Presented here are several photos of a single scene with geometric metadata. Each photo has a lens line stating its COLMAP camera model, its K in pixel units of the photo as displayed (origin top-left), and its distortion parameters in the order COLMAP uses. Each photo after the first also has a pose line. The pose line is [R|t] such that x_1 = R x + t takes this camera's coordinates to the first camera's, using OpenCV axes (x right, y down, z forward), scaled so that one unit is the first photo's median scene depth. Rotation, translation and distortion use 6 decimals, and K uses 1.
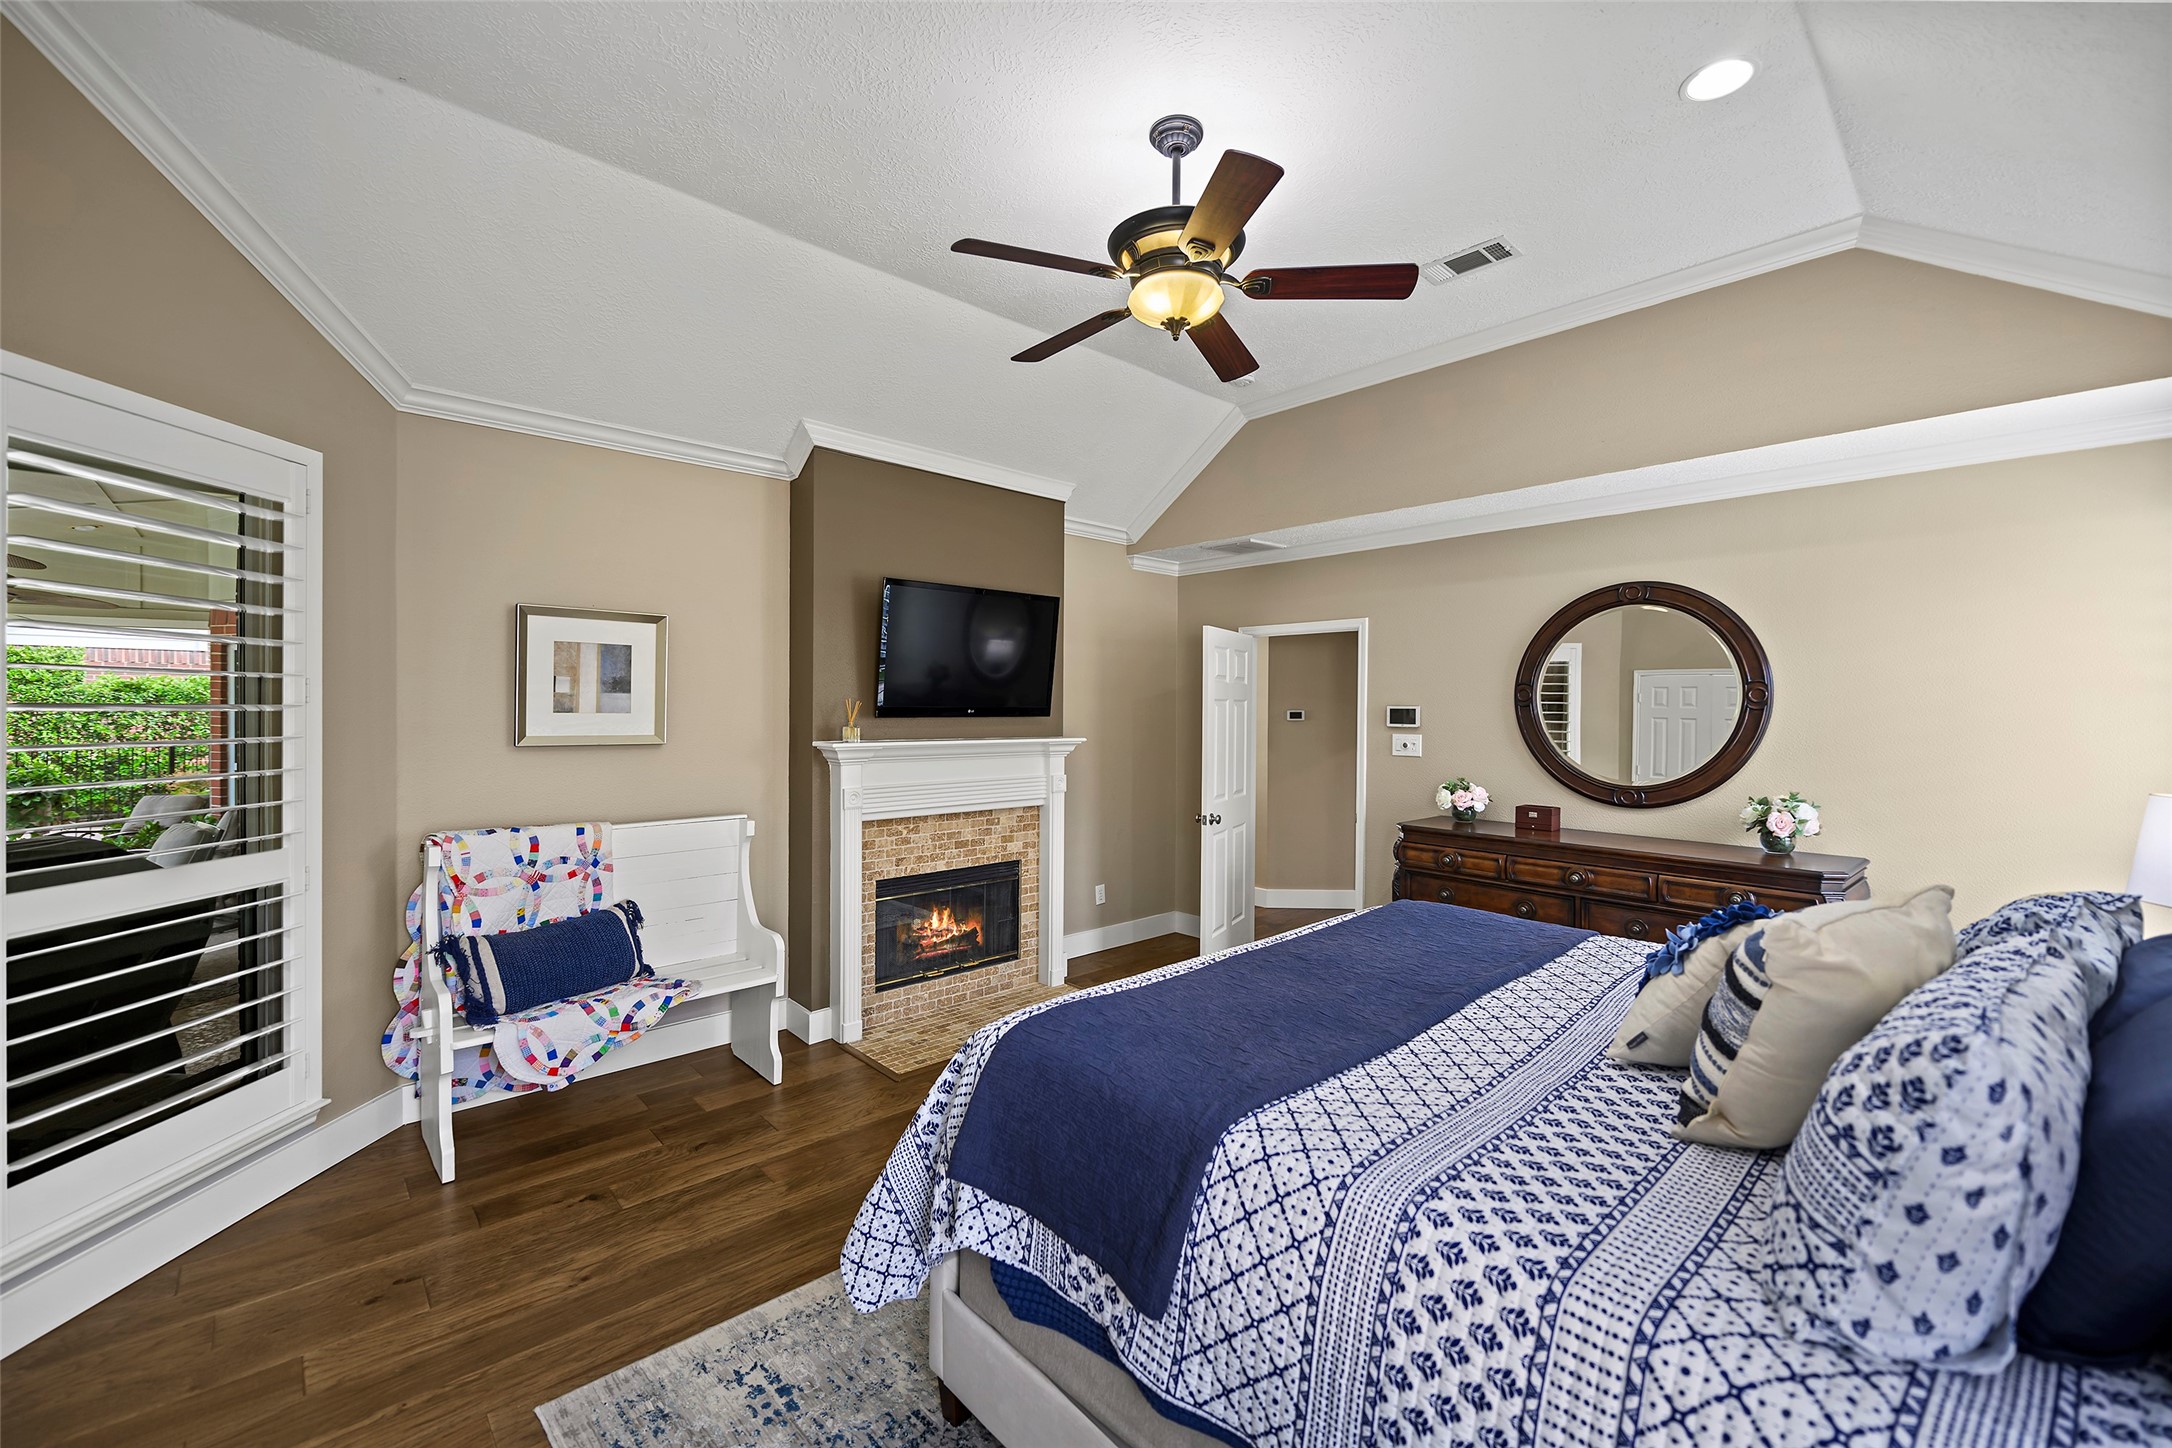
lens RADIAL K [[884.7, 0, 1088.0], [0, 884.7, 720.2], [0, 0, 1]] dist [-0.002513, -0.000216]
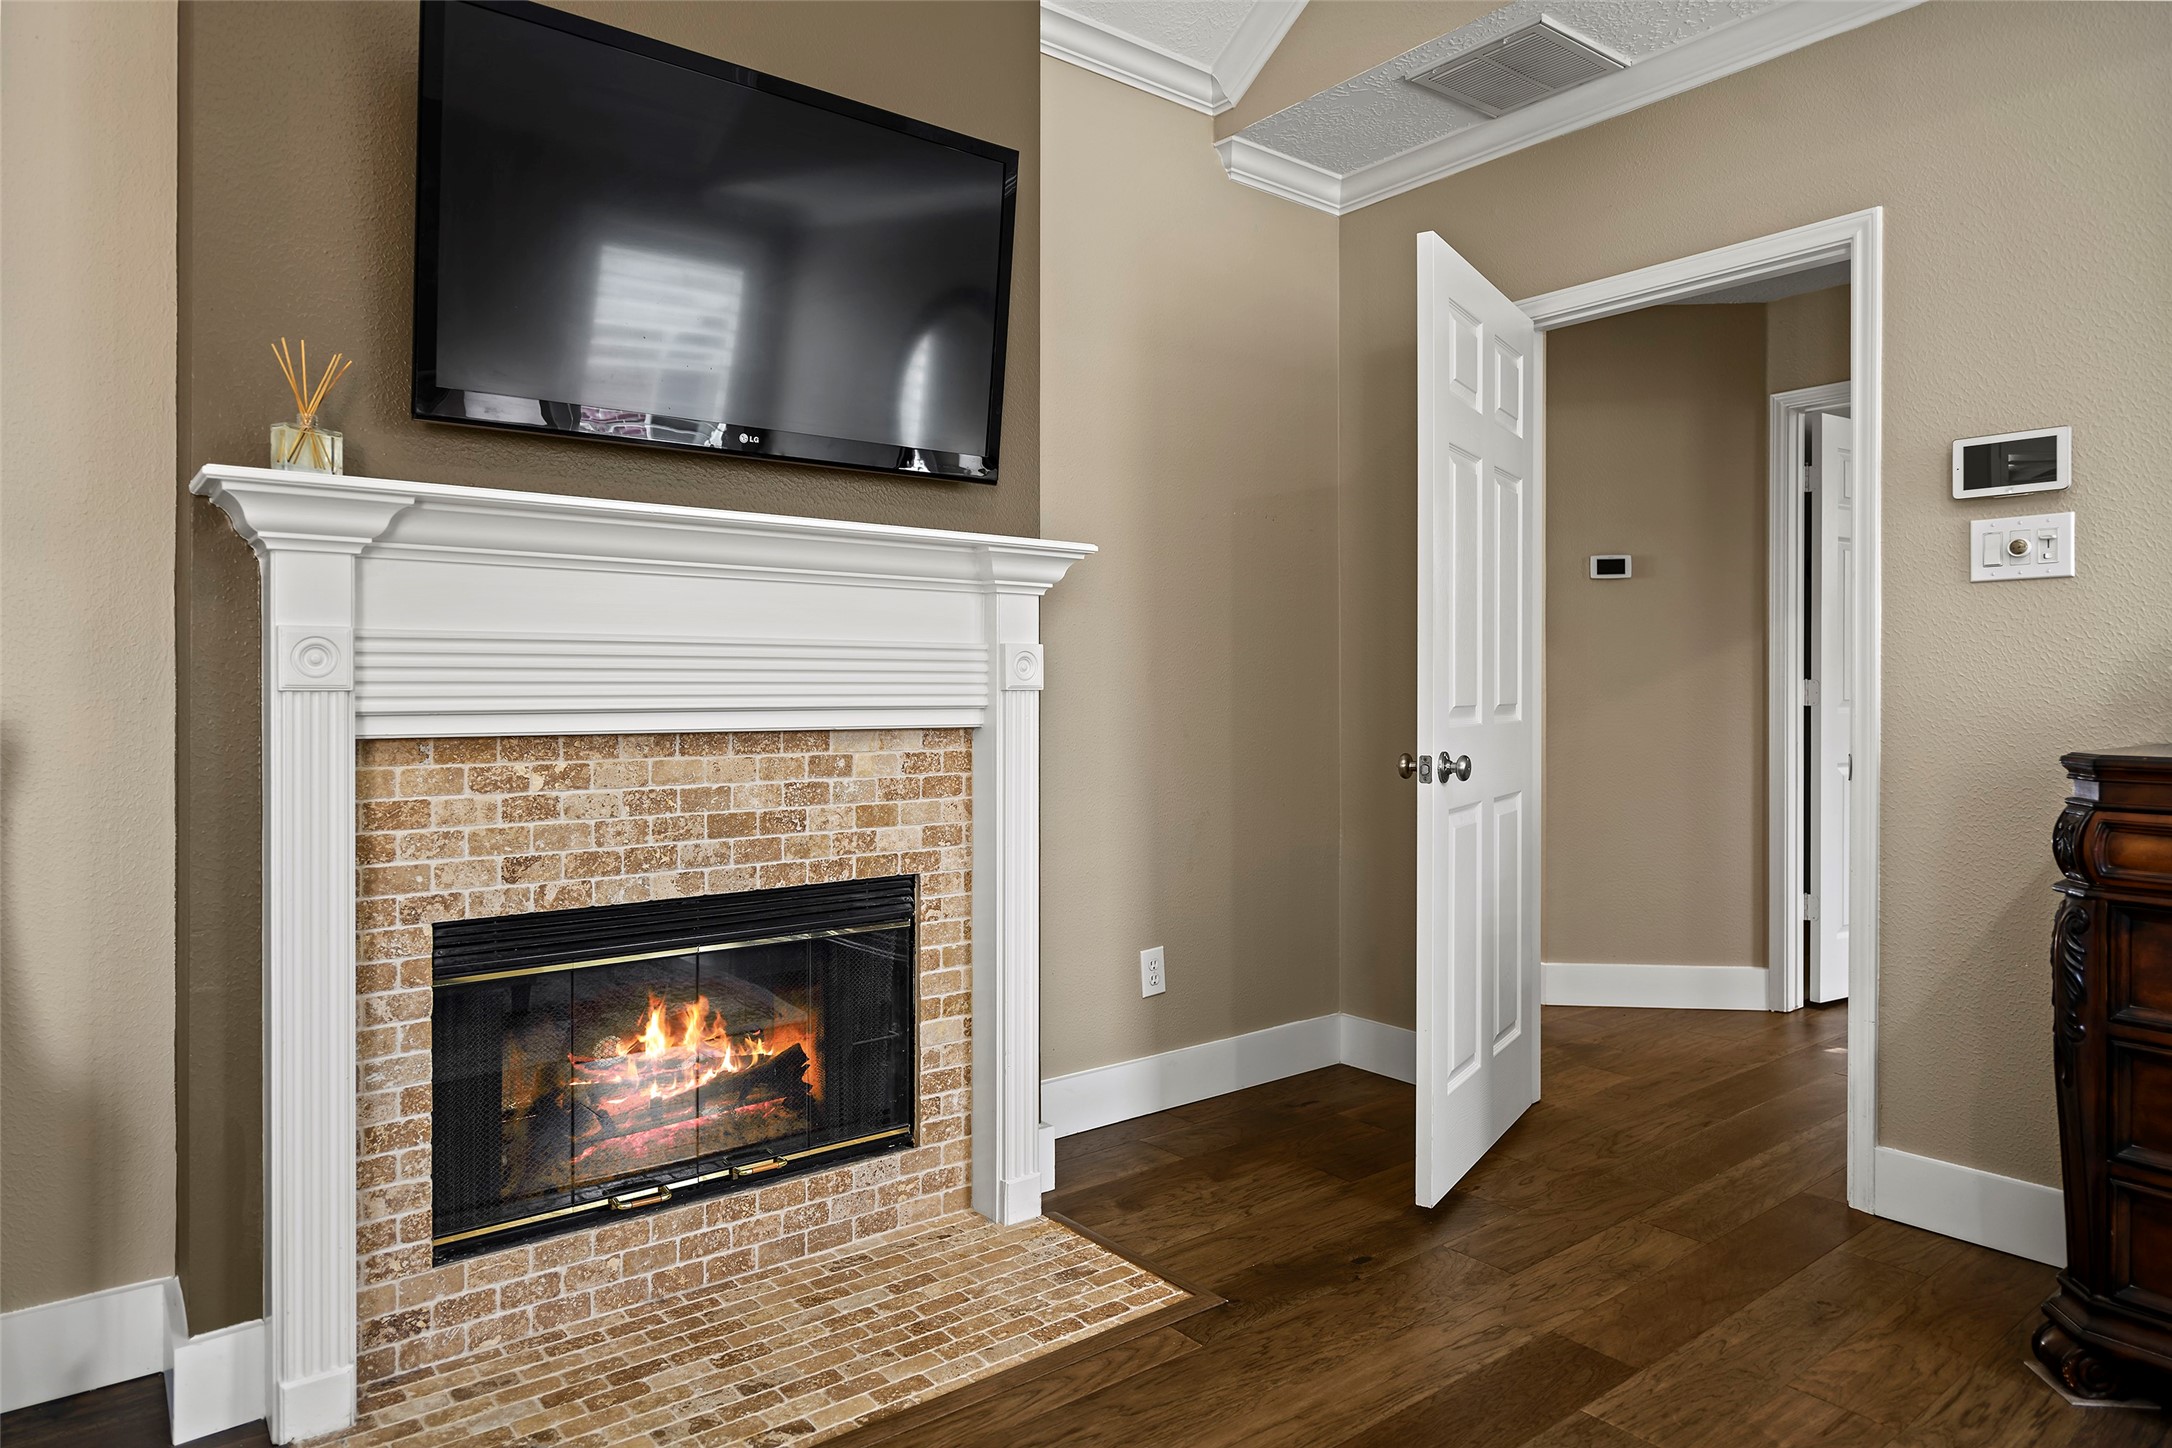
lens RADIAL K [[1304.2, 0, 1083.4], [0, 1304.2, 711.9], [0, 0, 1]] dist [0.003740, -0.000678]
pose [[0.996911, -0.006690, -0.078256, 0.034494], [0.006555, 0.999977, -0.001981, 0.092087], [0.078267, 0.001462, 0.996931, 0.467466]]
